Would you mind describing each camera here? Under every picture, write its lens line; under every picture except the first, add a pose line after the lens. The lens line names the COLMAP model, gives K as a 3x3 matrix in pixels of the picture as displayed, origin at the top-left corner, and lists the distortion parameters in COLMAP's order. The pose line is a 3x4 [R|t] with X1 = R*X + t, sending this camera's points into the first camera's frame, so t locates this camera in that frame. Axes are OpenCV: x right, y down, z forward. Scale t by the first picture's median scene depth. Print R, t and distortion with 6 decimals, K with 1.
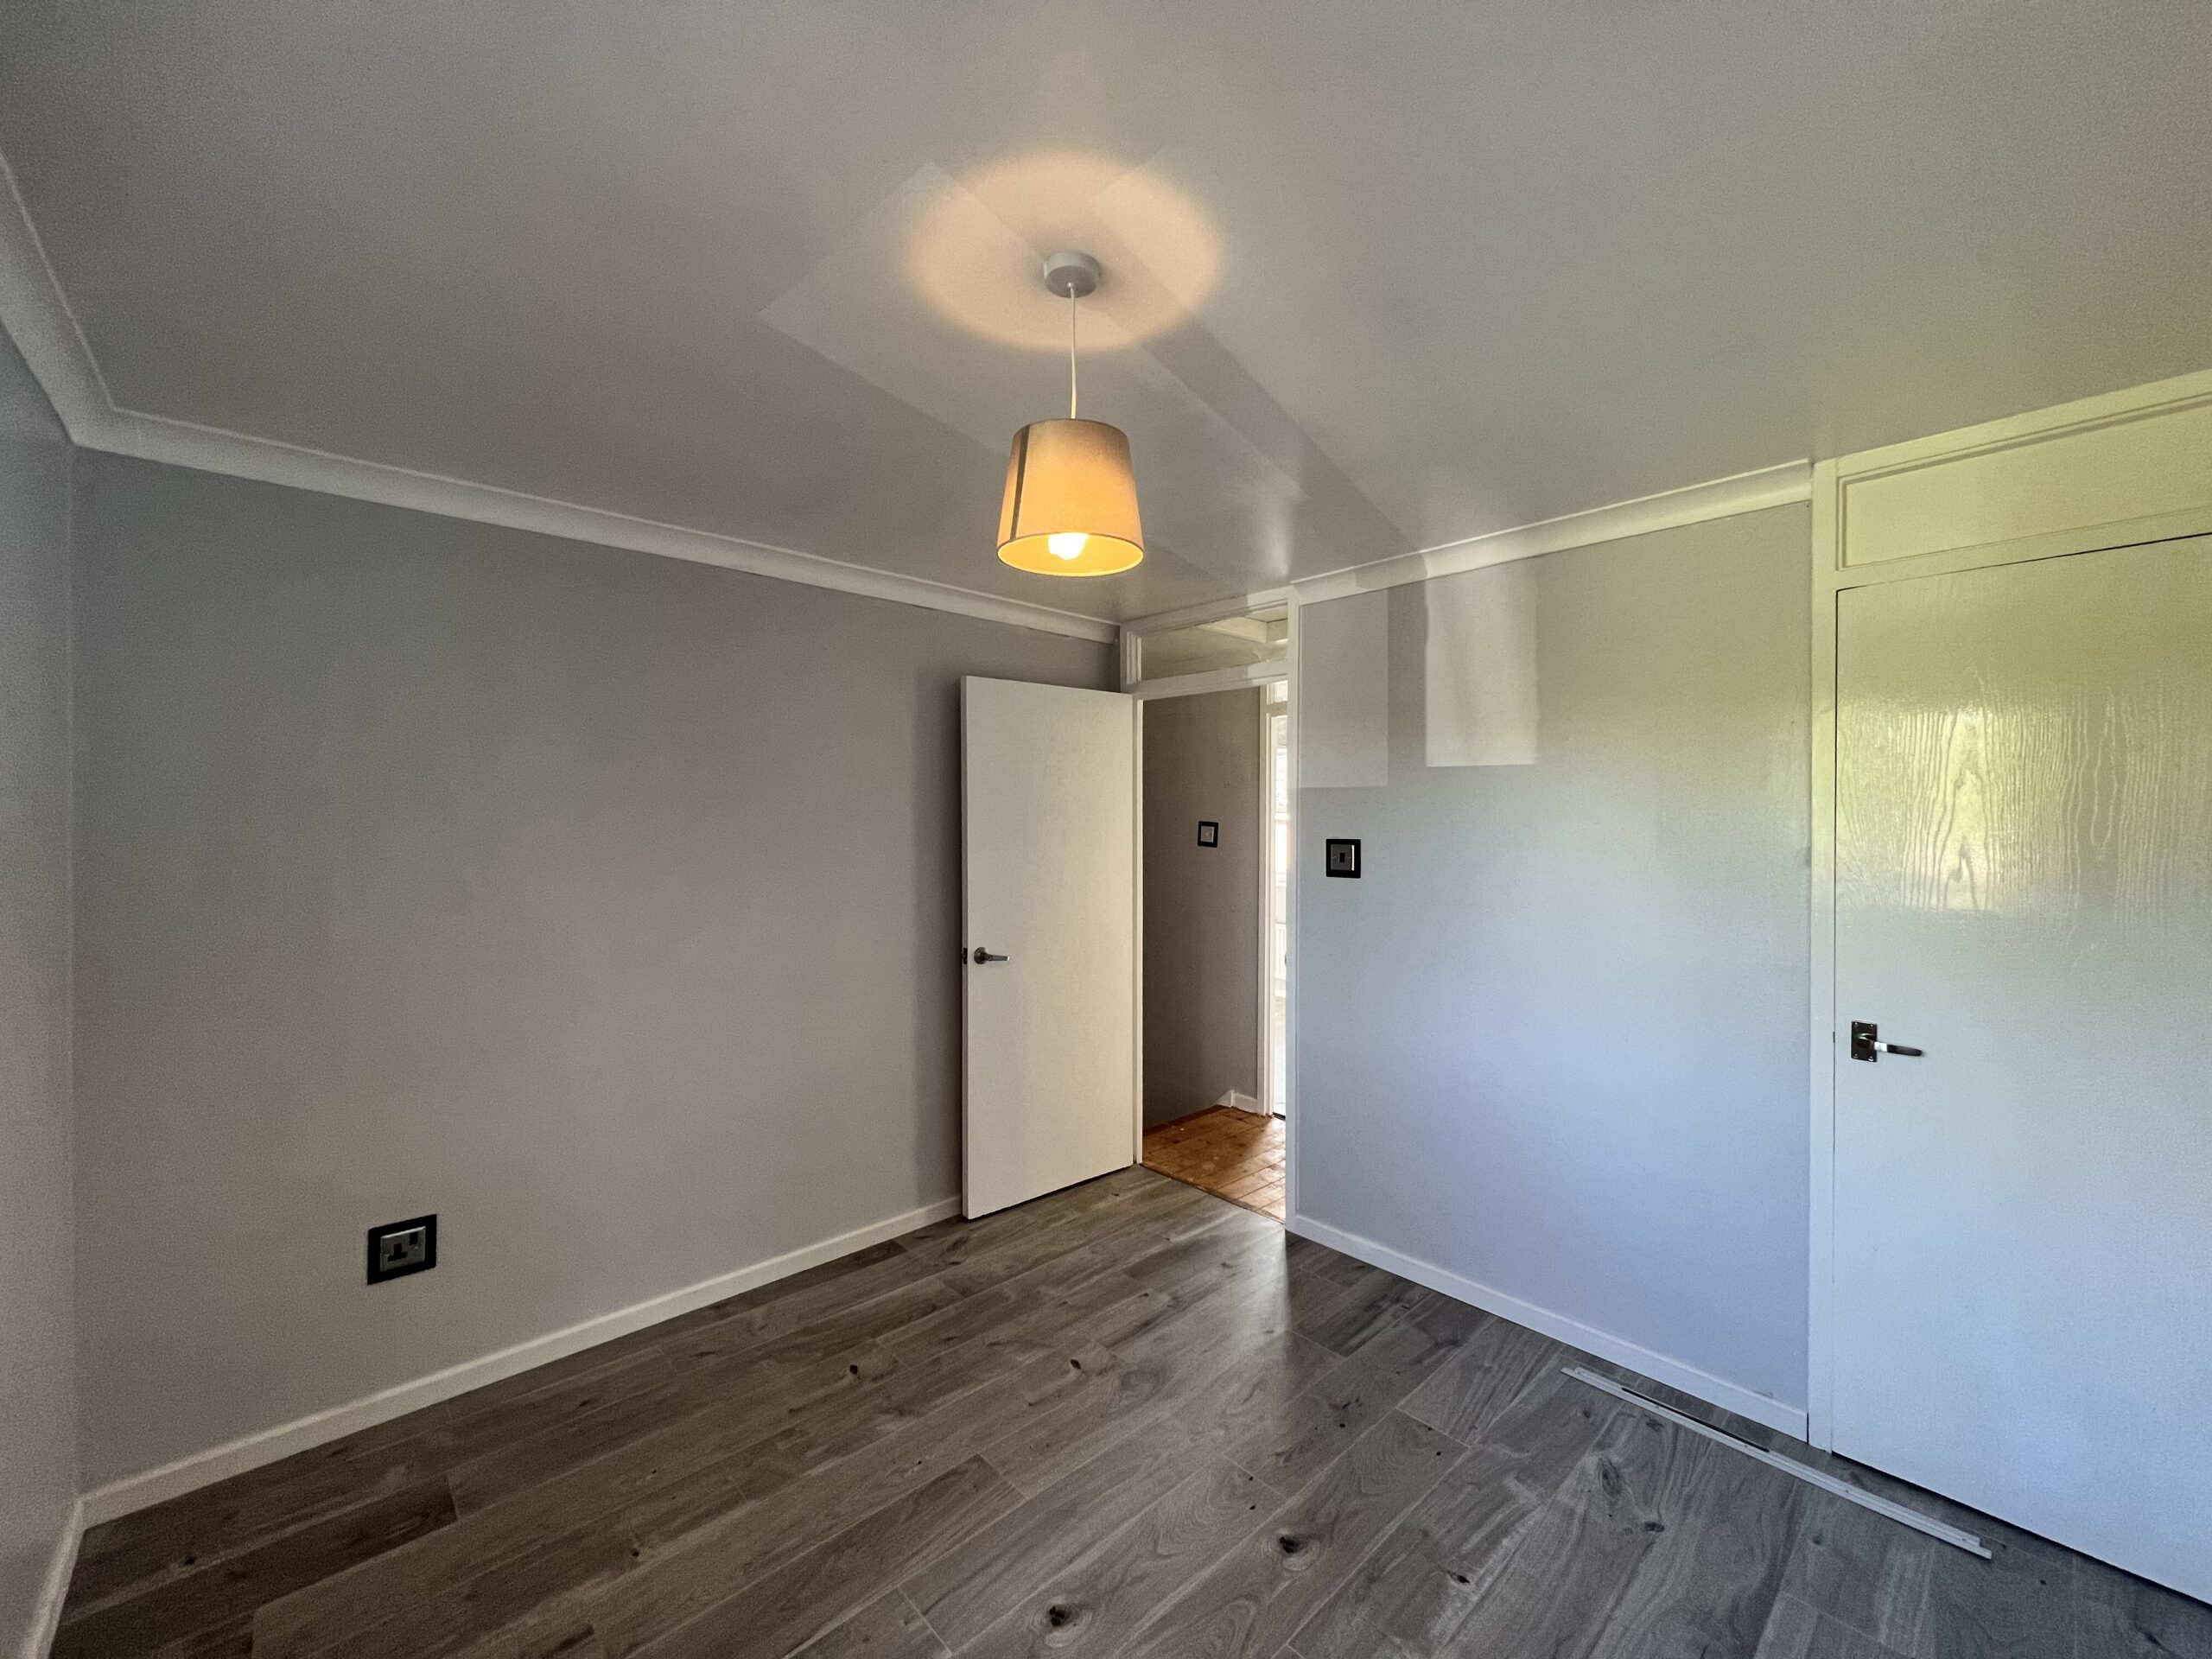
lens RADIAL K [[885.2, 0, 1101.5], [0, 885.2, 825.6], [0, 0, 1]] dist [-0.000370, 0.000578]
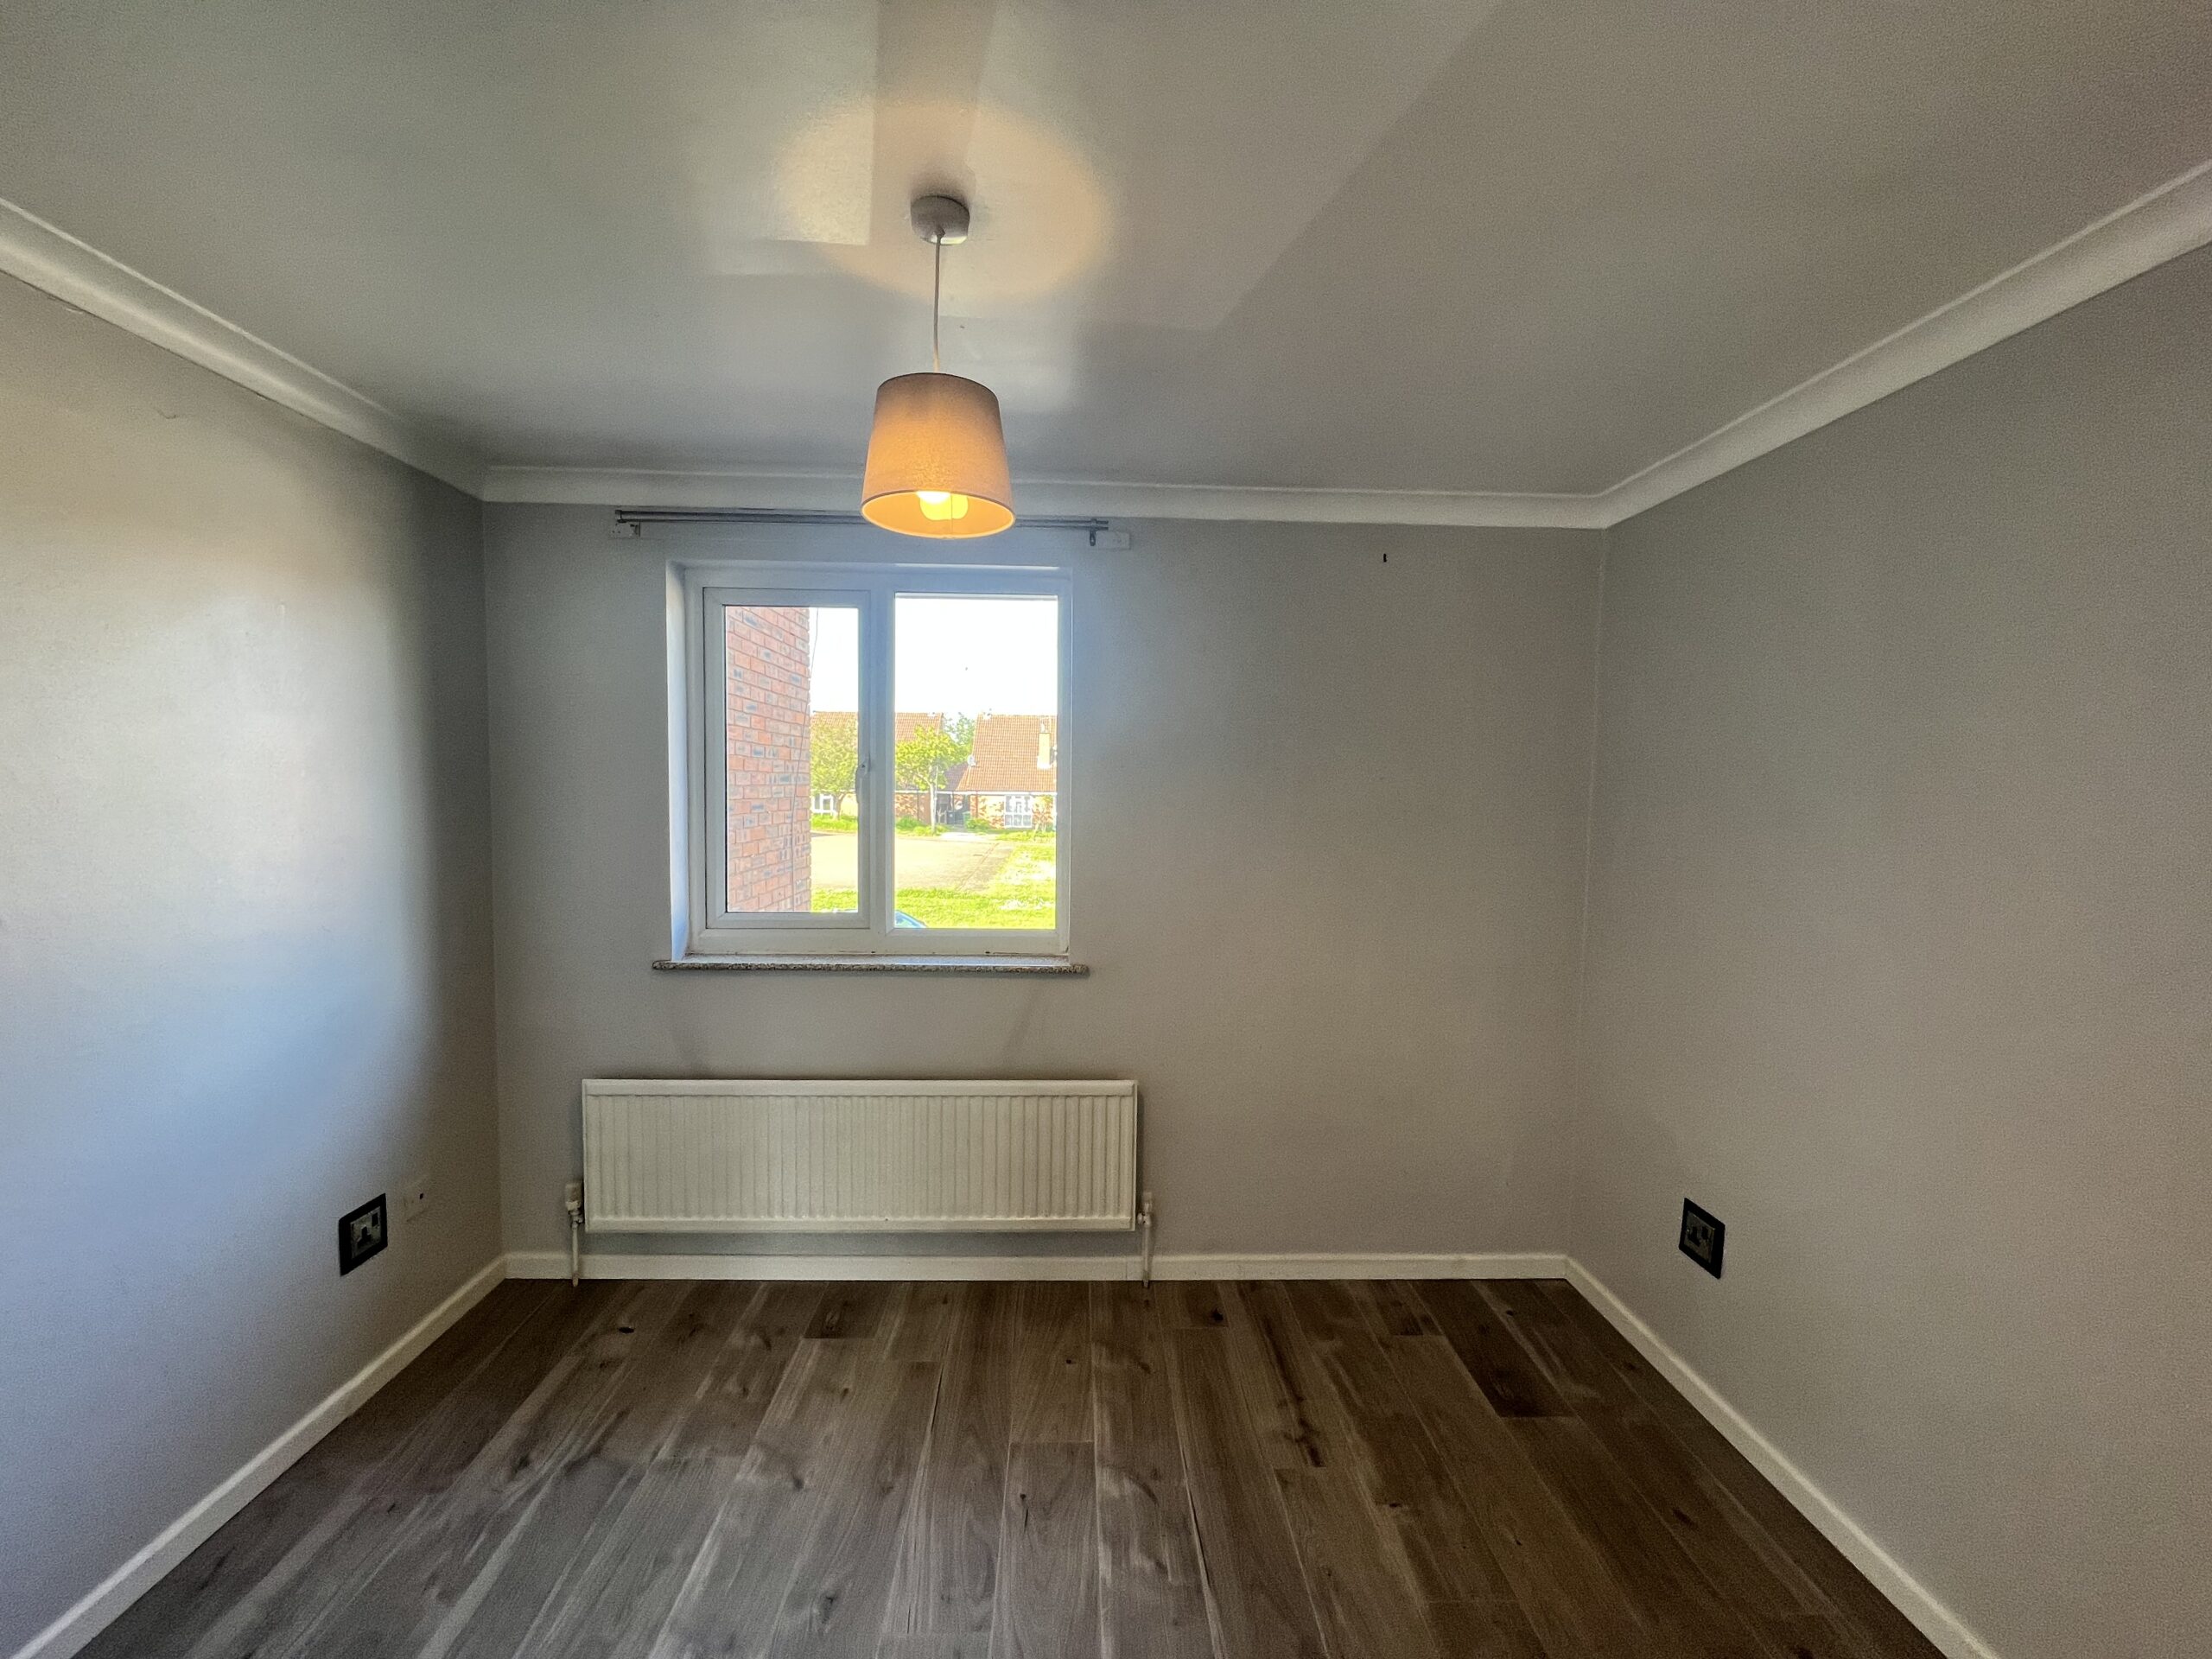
lens RADIAL K [[885.2, 0, 1101.5], [0, 885.2, 825.6], [0, 0, 1]] dist [-0.000370, 0.000578]
pose [[-0.649625, 0.026382, -0.759797, 0.435561], [-0.022161, 0.998316, 0.053612, -0.016401], [0.759932, 0.051665, -0.647946, 1.297709]]
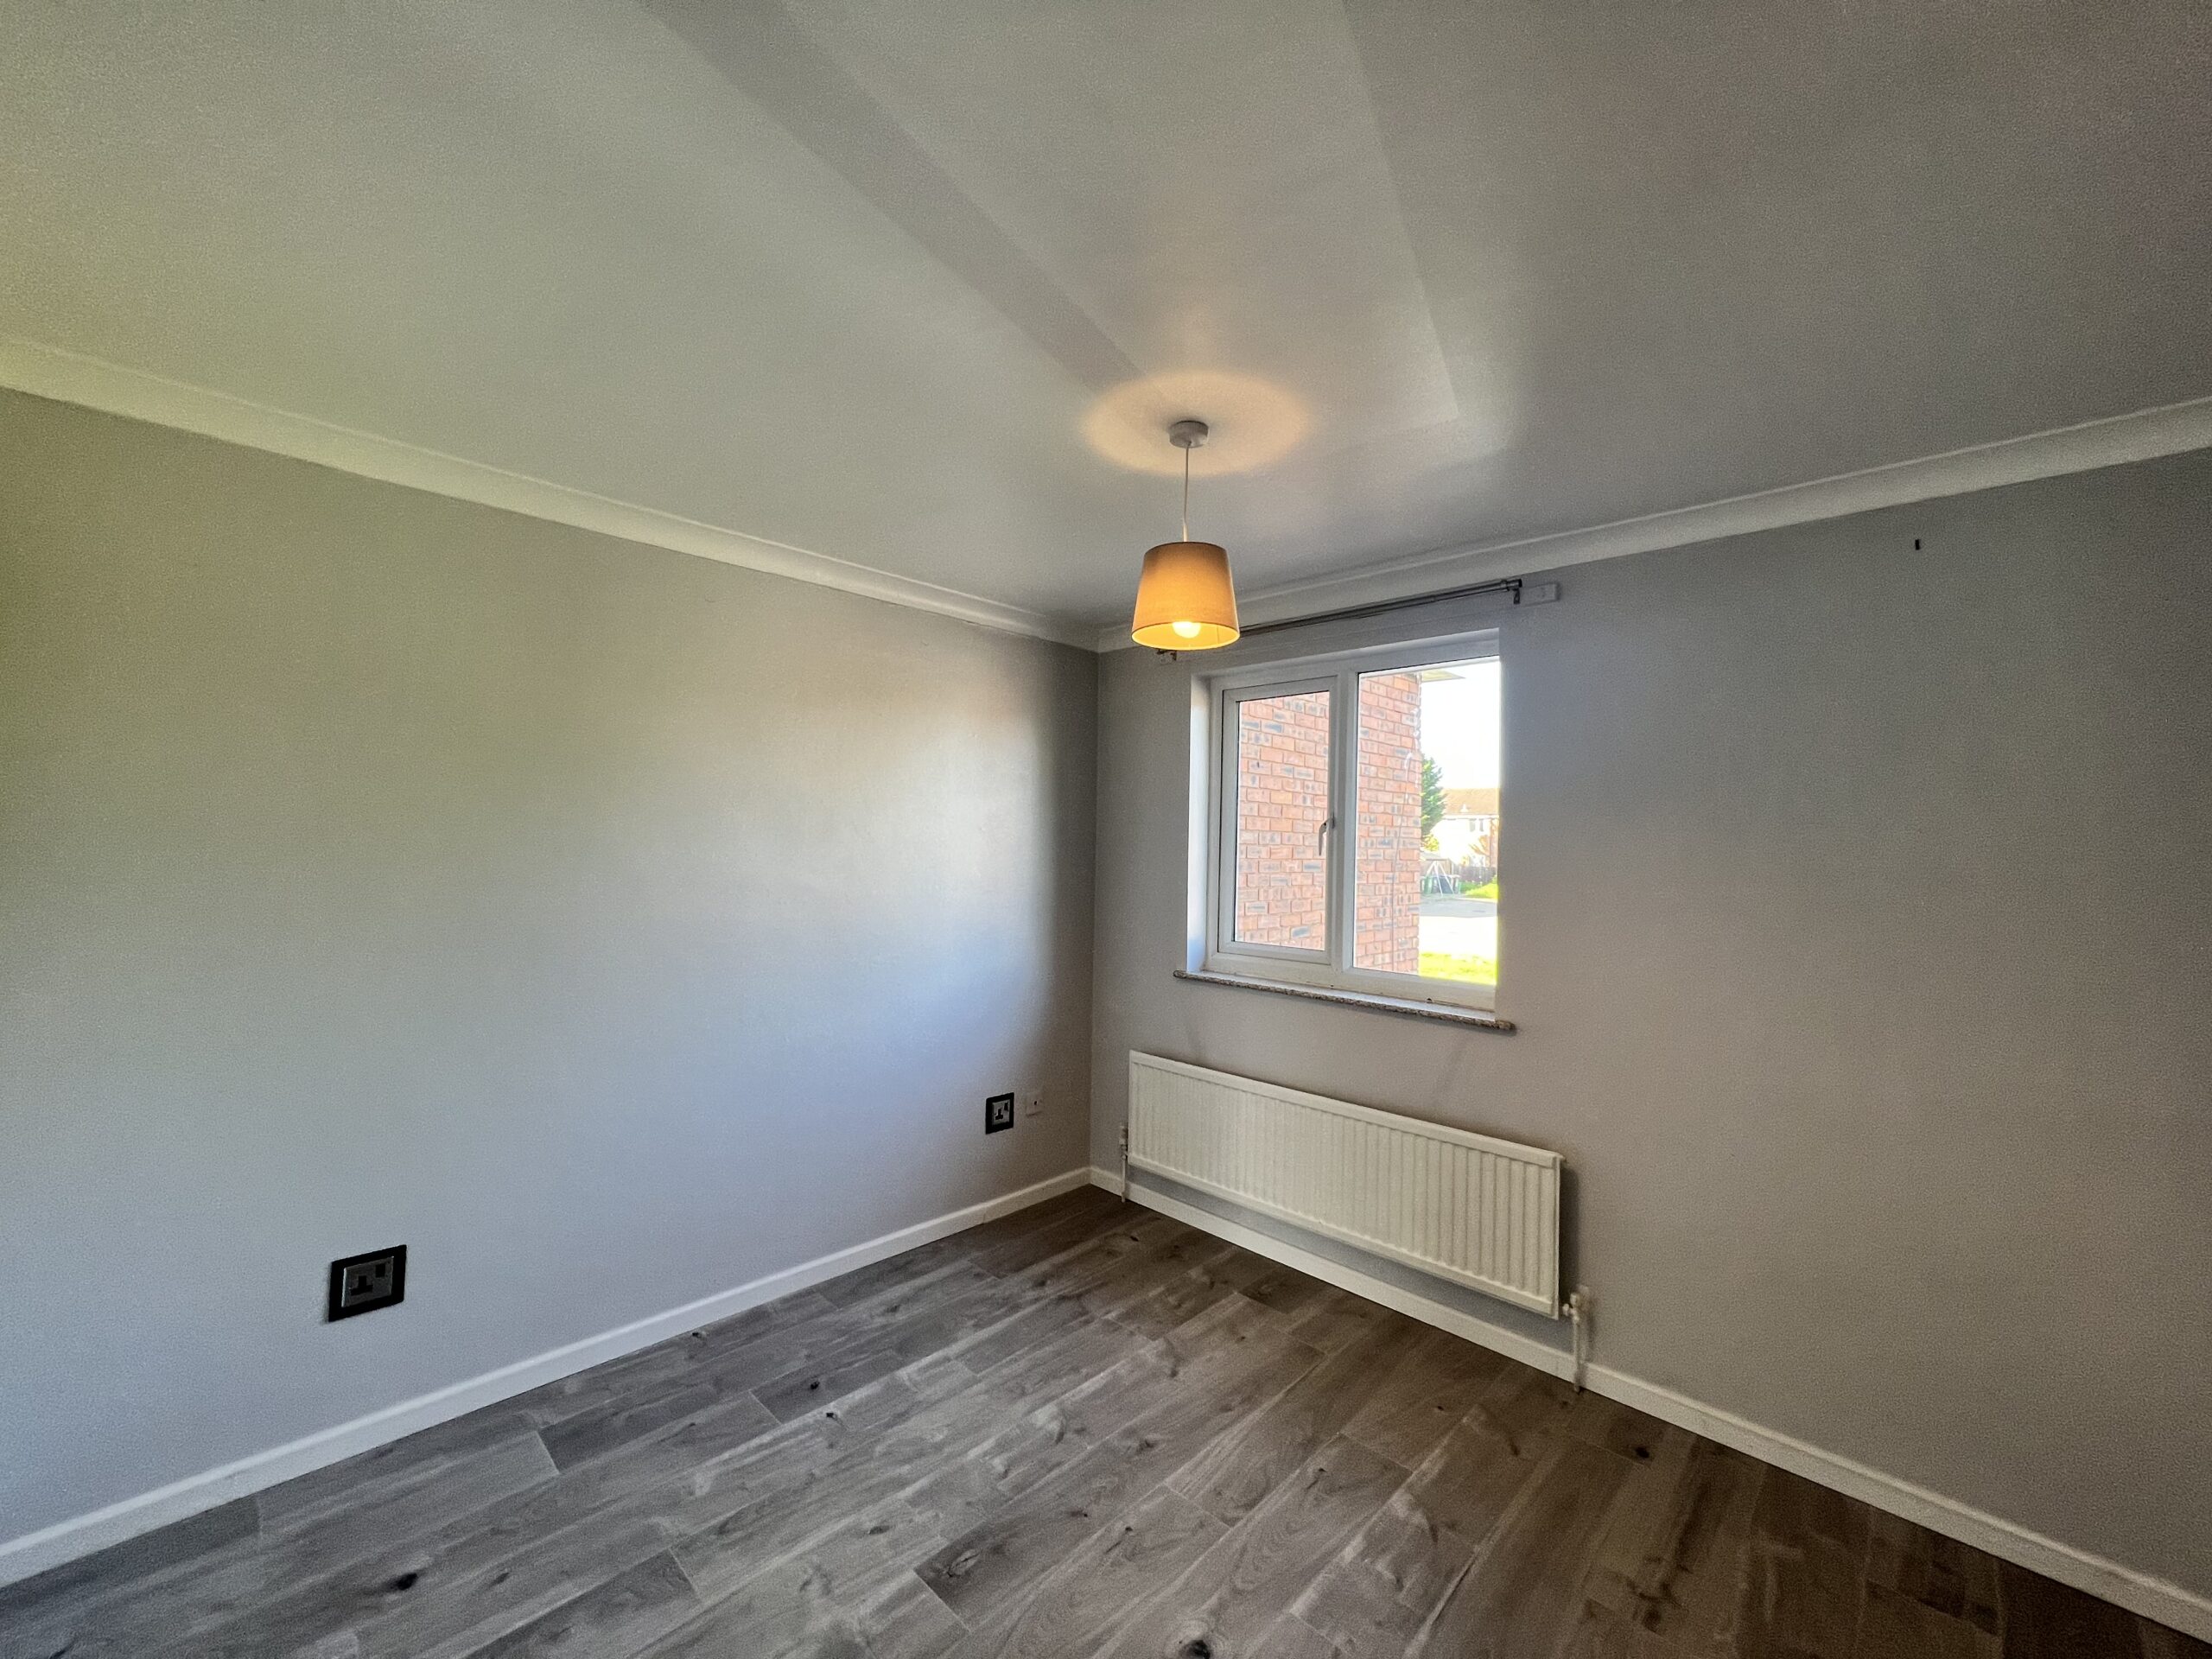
lens RADIAL K [[890.7, 0, 1107.3], [0, 890.7, 821.4], [0, 0, 1]] dist [0.002843, 0.000682]
pose [[-0.997756, -0.025582, -0.061869, 0.136328], [-0.024731, 0.999589, -0.014489, 0.001175], [0.062215, -0.012927, -0.997979, 1.703309]]
